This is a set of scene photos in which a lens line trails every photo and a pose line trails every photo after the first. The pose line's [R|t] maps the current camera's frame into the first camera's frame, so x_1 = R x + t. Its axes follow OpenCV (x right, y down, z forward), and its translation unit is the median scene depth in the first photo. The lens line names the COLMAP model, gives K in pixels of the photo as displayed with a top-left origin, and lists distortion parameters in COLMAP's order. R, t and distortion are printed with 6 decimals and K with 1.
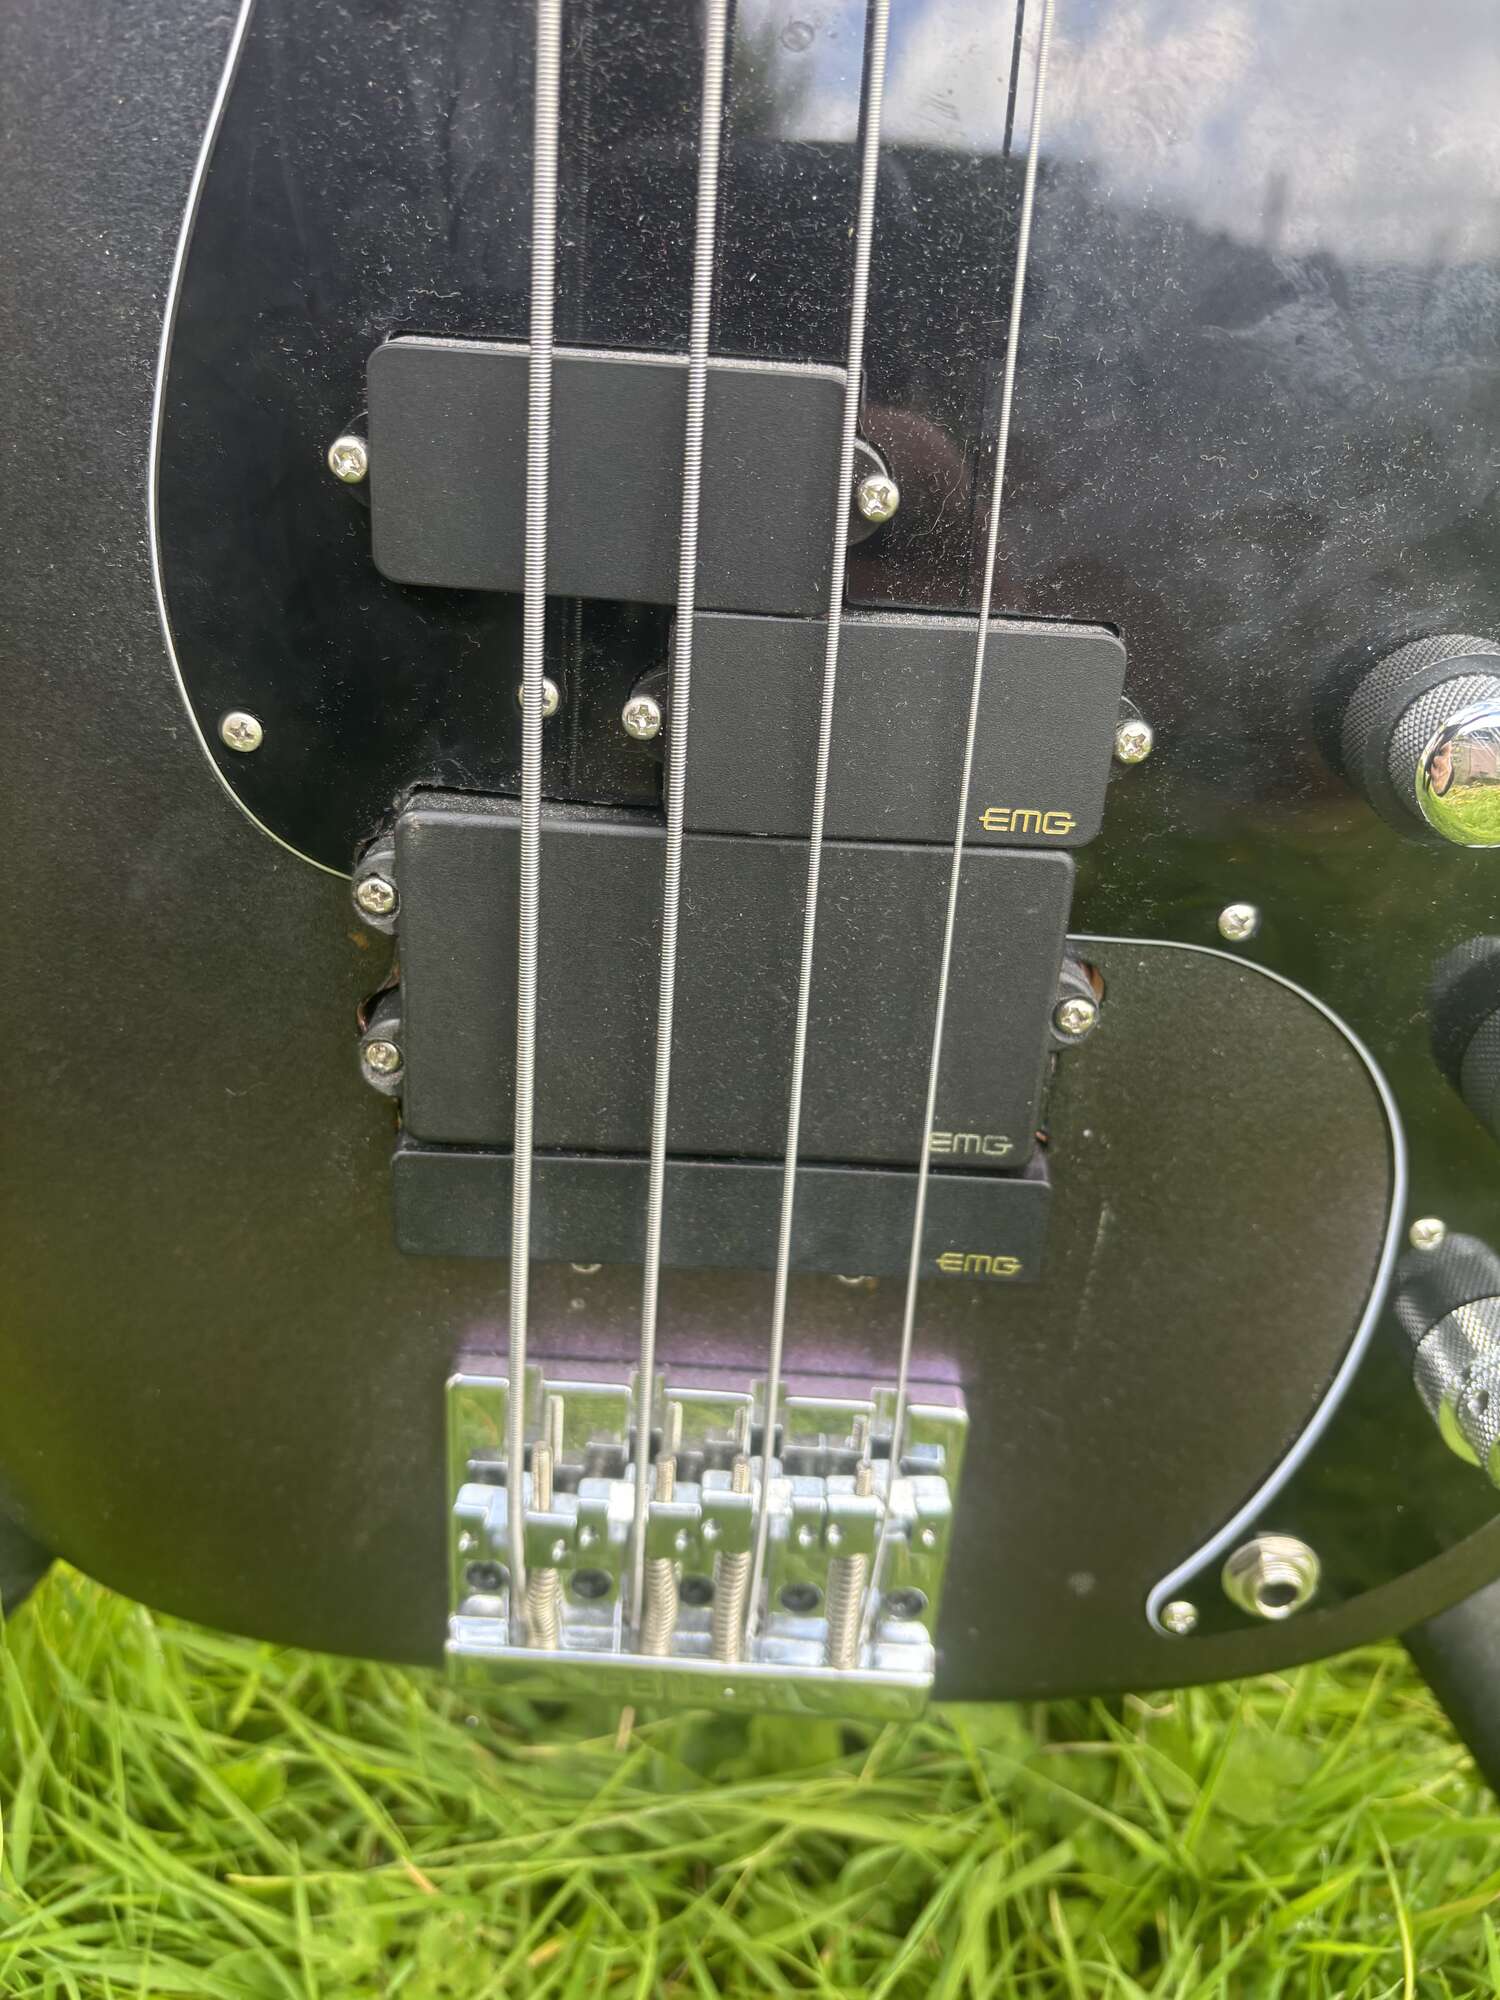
lens RADIAL K [[1517.2, 0, 743.6], [0, 1517.2, 992.7], [0, 0, 1]] dist [0.038248, -0.036085]
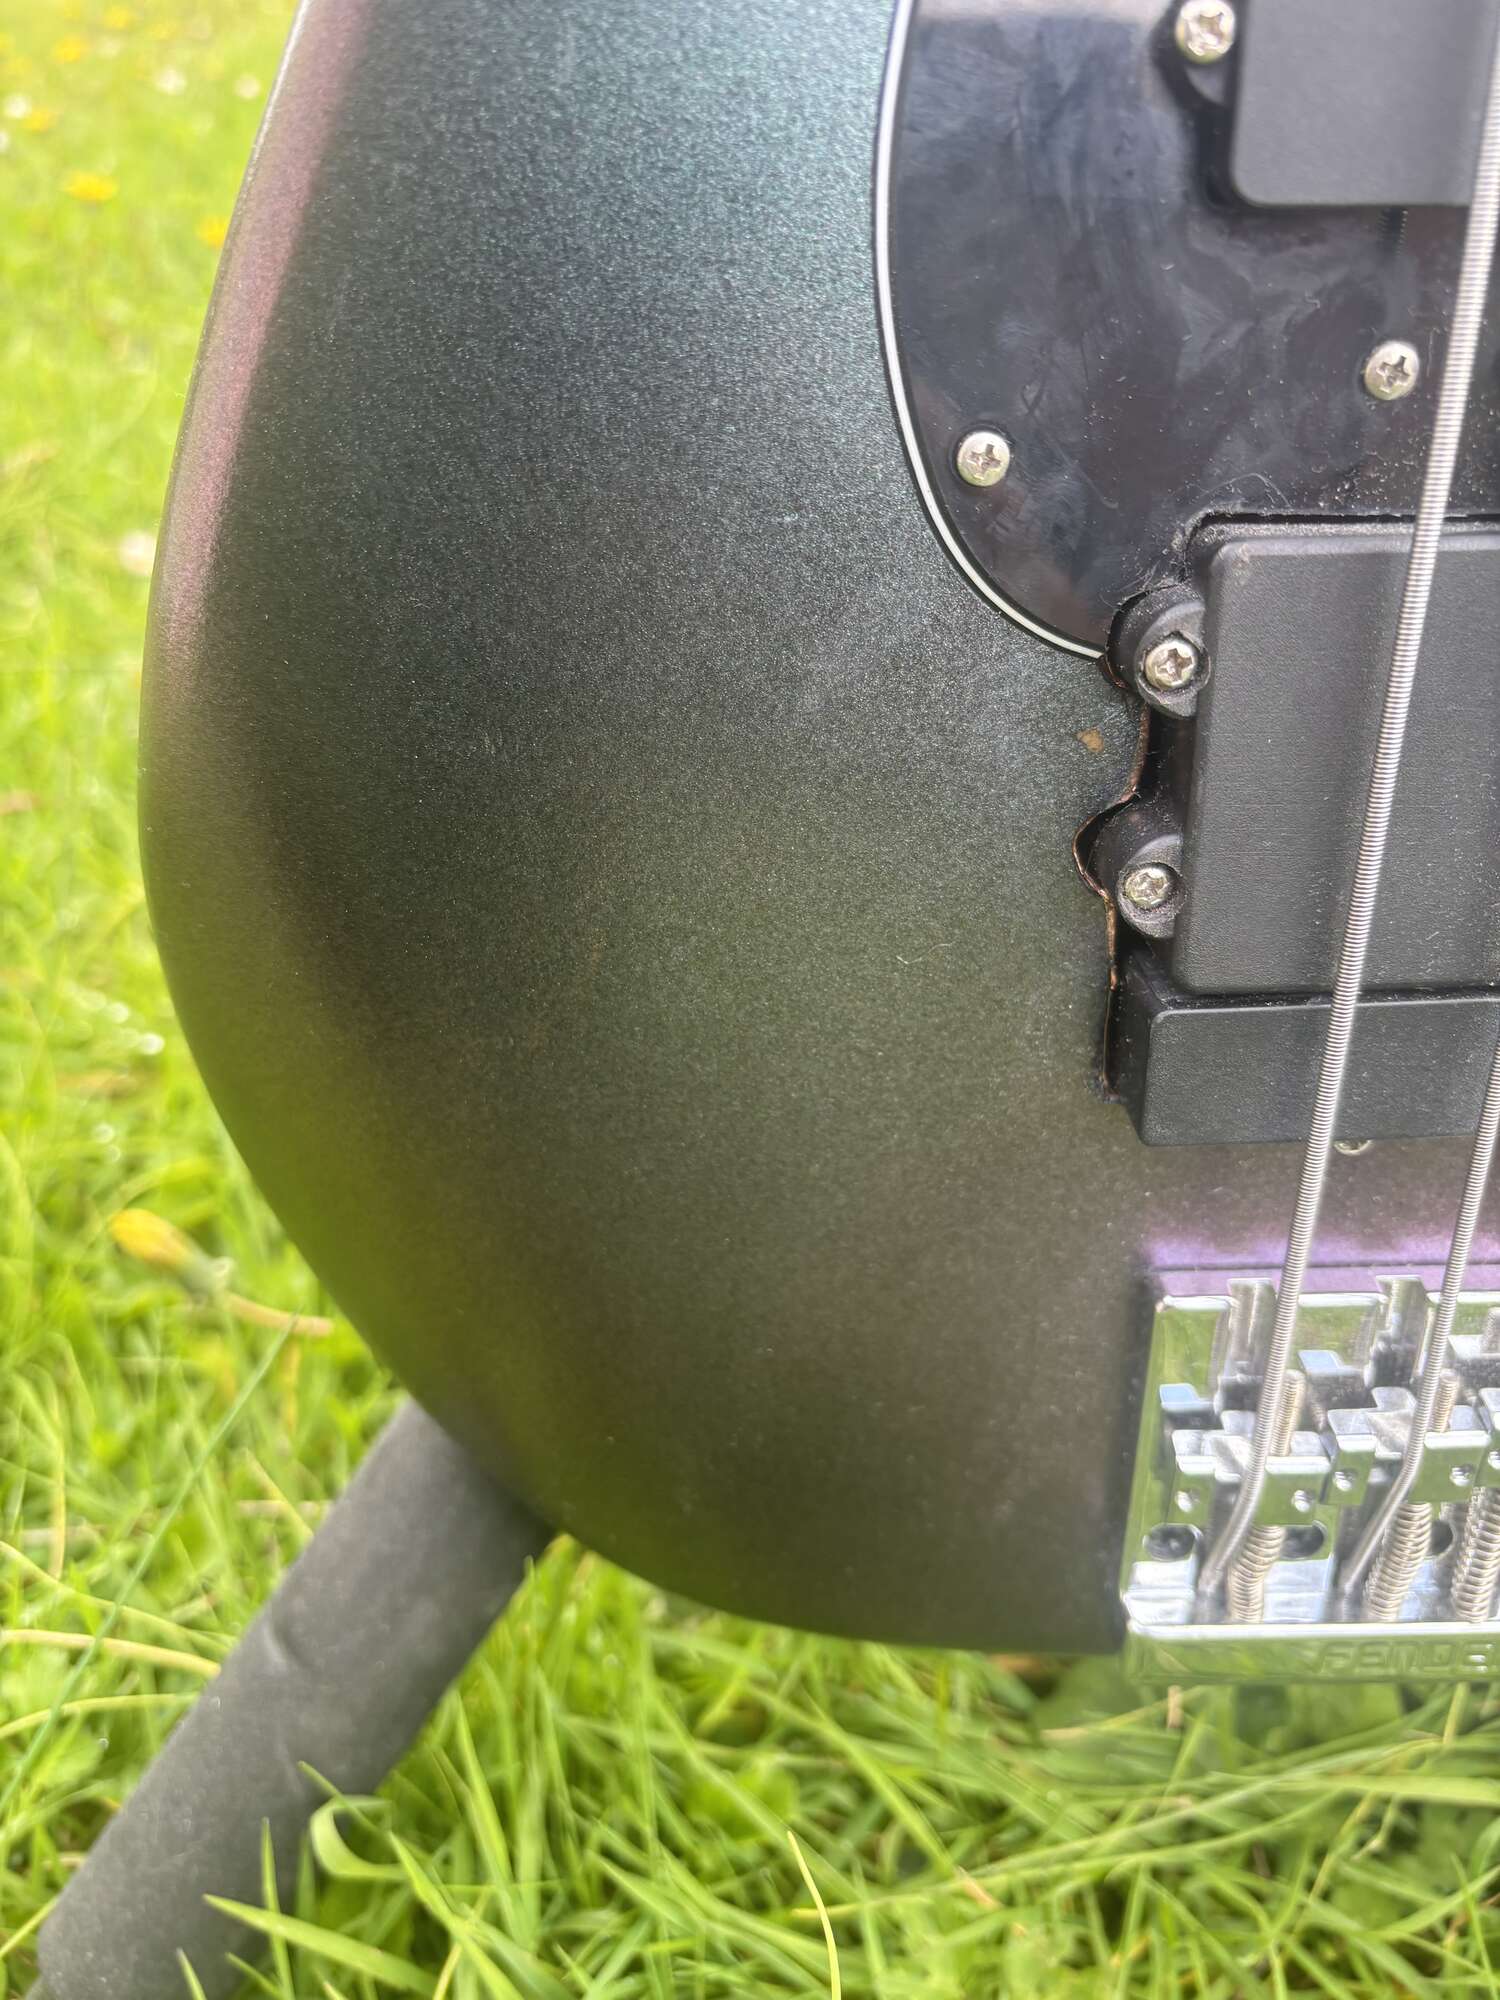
lens RADIAL K [[1517.2, 0, 743.6], [0, 1517.2, 992.7], [0, 0, 1]] dist [0.038248, -0.036085]
pose [[0.996595, -0.082452, -0.000386, -0.371271], [0.082424, 0.996108, 0.031235, 0.045269], [-0.002191, -0.031160, 0.999512, 0.192196]]
